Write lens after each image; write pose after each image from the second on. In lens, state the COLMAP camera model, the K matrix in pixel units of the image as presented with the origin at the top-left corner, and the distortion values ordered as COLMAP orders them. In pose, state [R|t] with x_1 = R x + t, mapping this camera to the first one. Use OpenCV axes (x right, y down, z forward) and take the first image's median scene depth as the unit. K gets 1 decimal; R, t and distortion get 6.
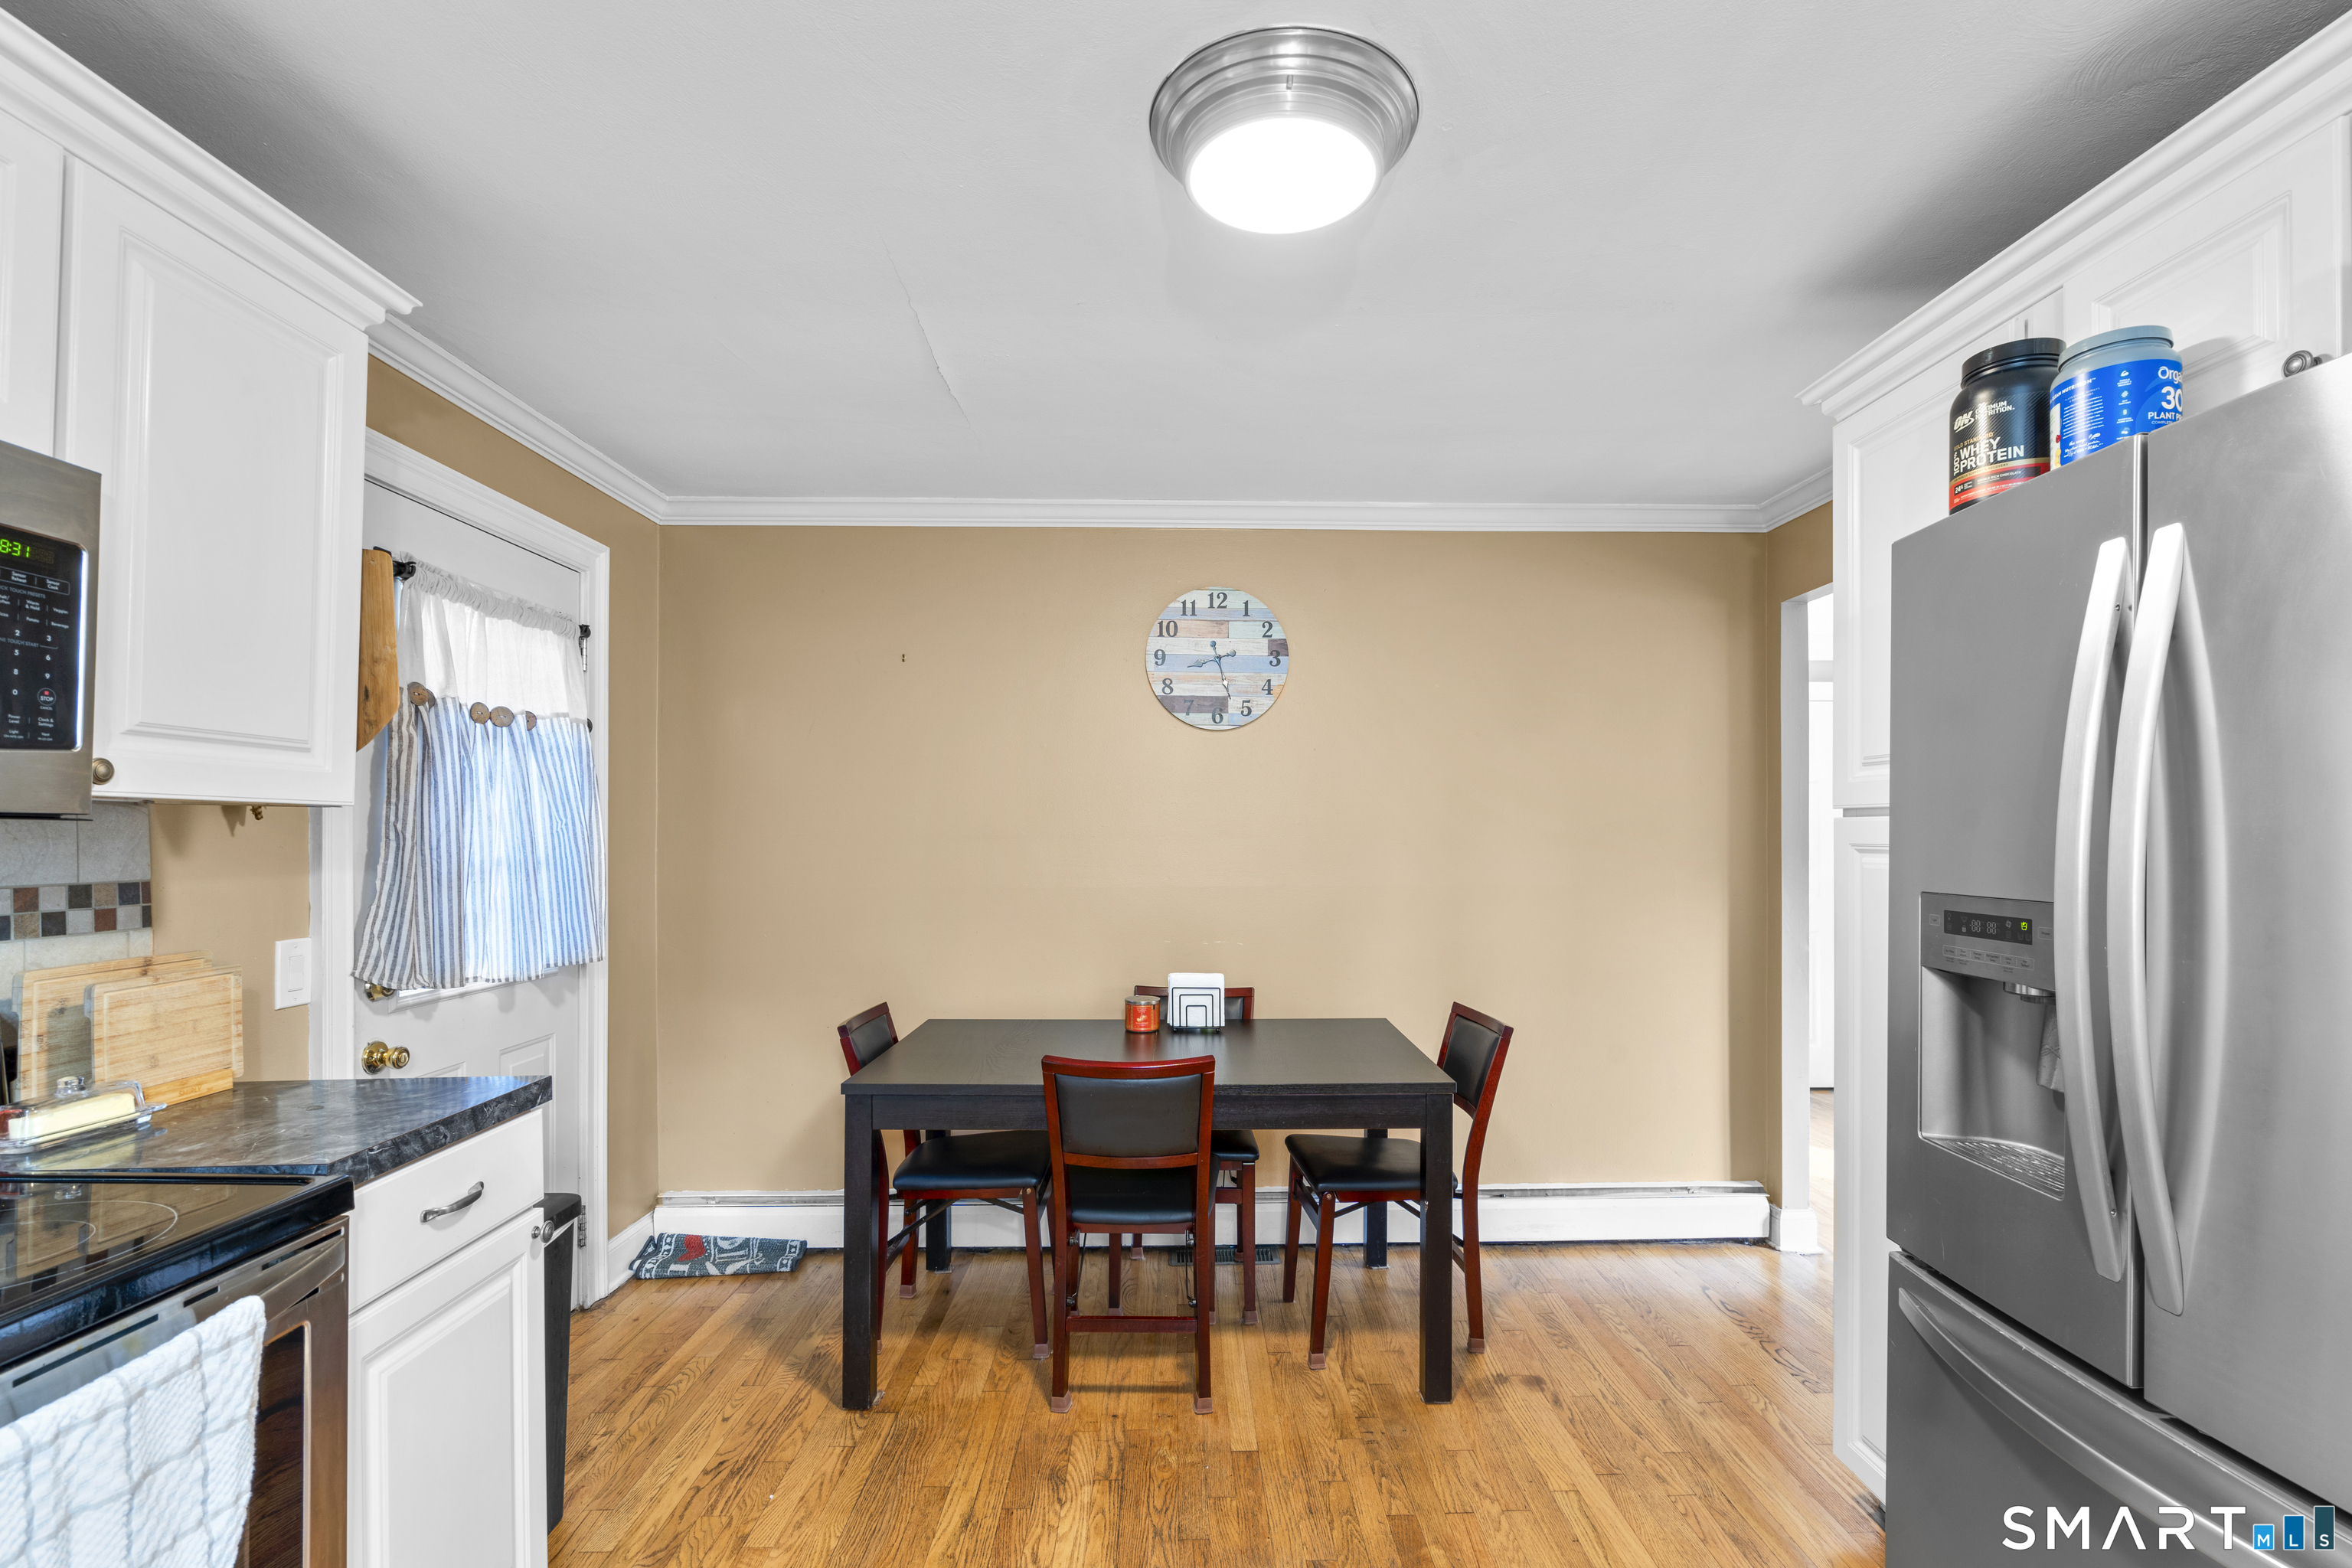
lens RADIAL K [[1057.3, 0, 1218.8], [0, 1057.3, 809.9], [0, 0, 1]] dist [-0.005408, 0.003819]
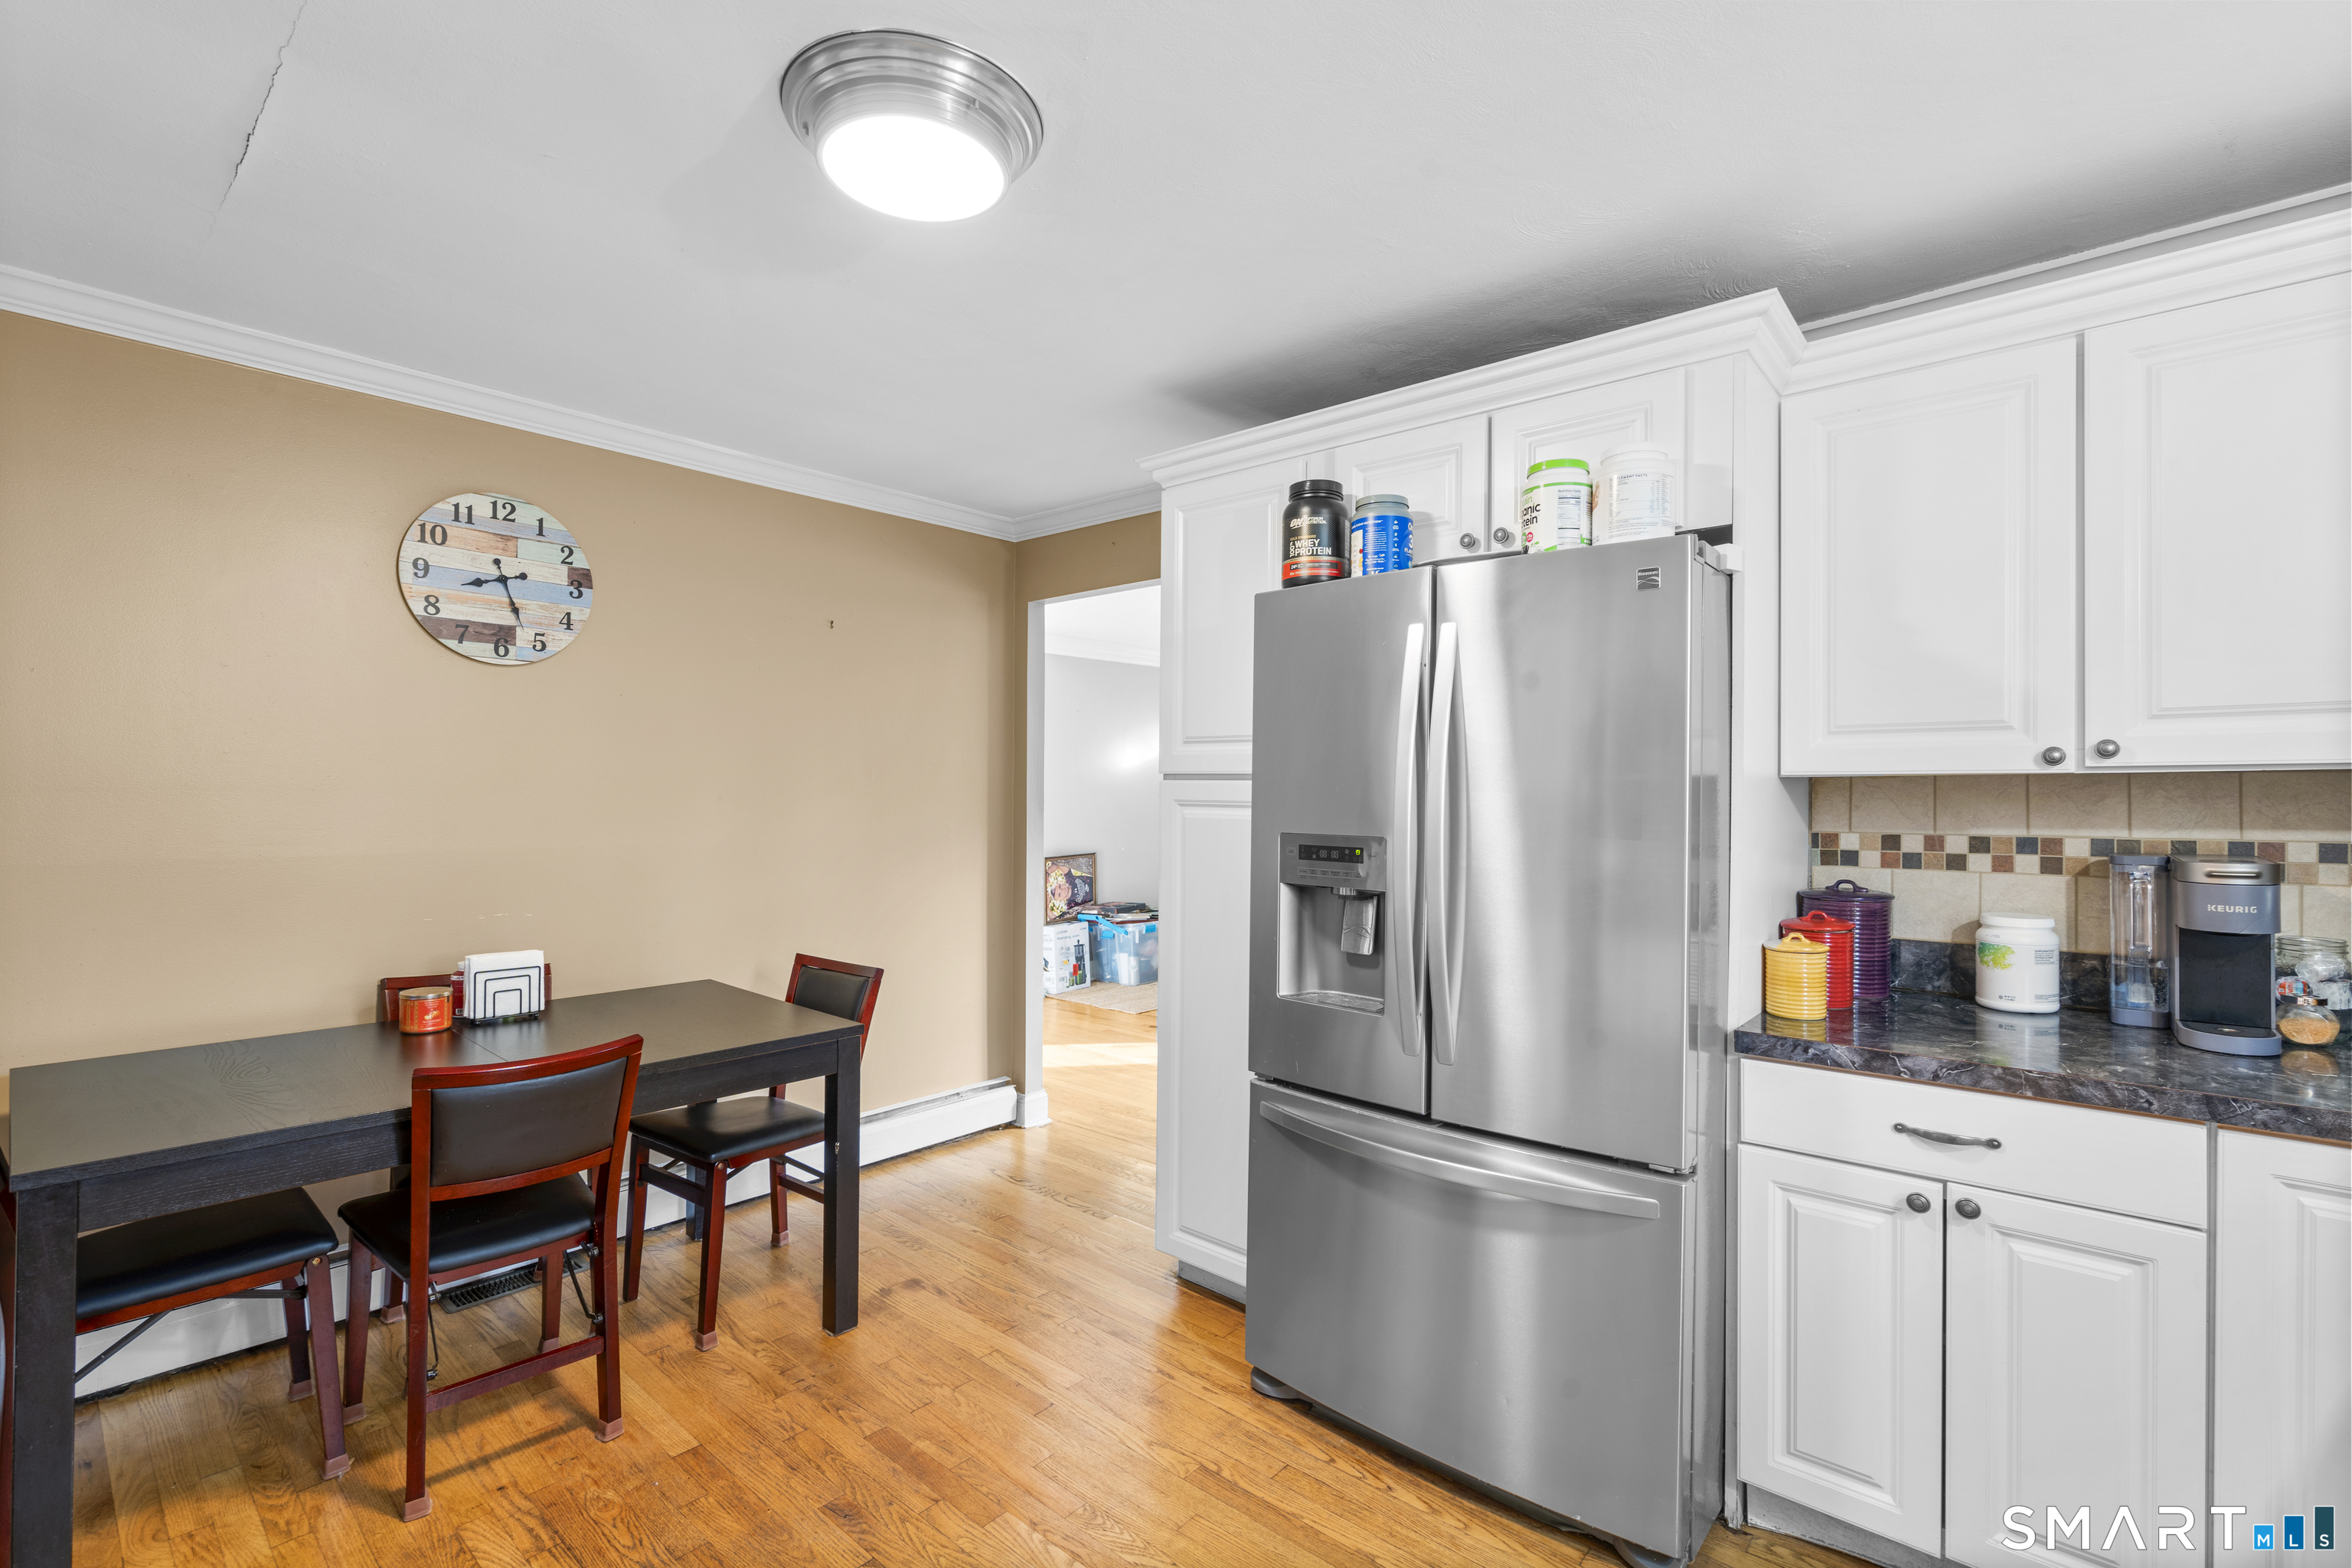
lens RADIAL K [[1057.3, 0, 1134.8], [0, 1057.3, 763.5], [0, 0, 1]] dist [-0.005408, 0.003819]
pose [[0.693846, 0.022991, 0.719756, -0.349675], [-0.023947, 0.999674, -0.008848, -0.001420], [-0.719725, -0.011097, 0.694171, 0.066800]]
